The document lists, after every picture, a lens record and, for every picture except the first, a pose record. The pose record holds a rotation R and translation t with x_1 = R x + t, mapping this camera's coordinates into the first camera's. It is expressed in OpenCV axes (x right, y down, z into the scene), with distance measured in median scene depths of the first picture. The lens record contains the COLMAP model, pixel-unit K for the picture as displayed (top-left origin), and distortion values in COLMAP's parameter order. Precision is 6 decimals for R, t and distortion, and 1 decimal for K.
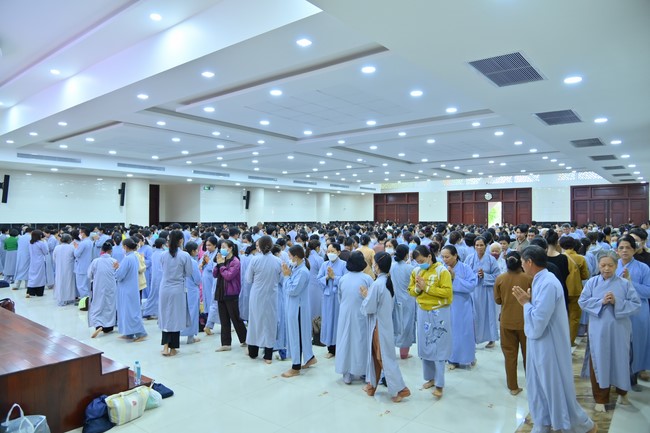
lens RADIAL K [[443.4, 0, 322.1], [0, 443.4, 215.5], [0, 0, 1]] dist [-0.048341, 0.000043]
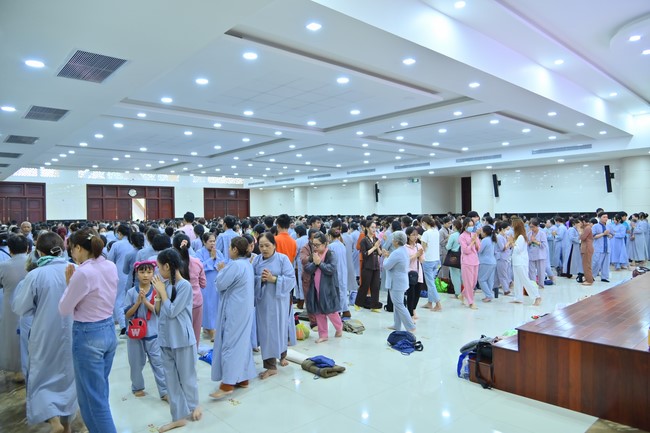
lens RADIAL K [[443.4, 0, 321.0], [0, 443.4, 217.1], [0, 0, 1]] dist [-0.048341, 0.000043]
pose [[0.152847, -0.011825, 0.988179, -0.539486], [0.008009, 0.999910, 0.010727, 0.004232], [-0.988217, 0.006274, 0.152928, 0.443232]]
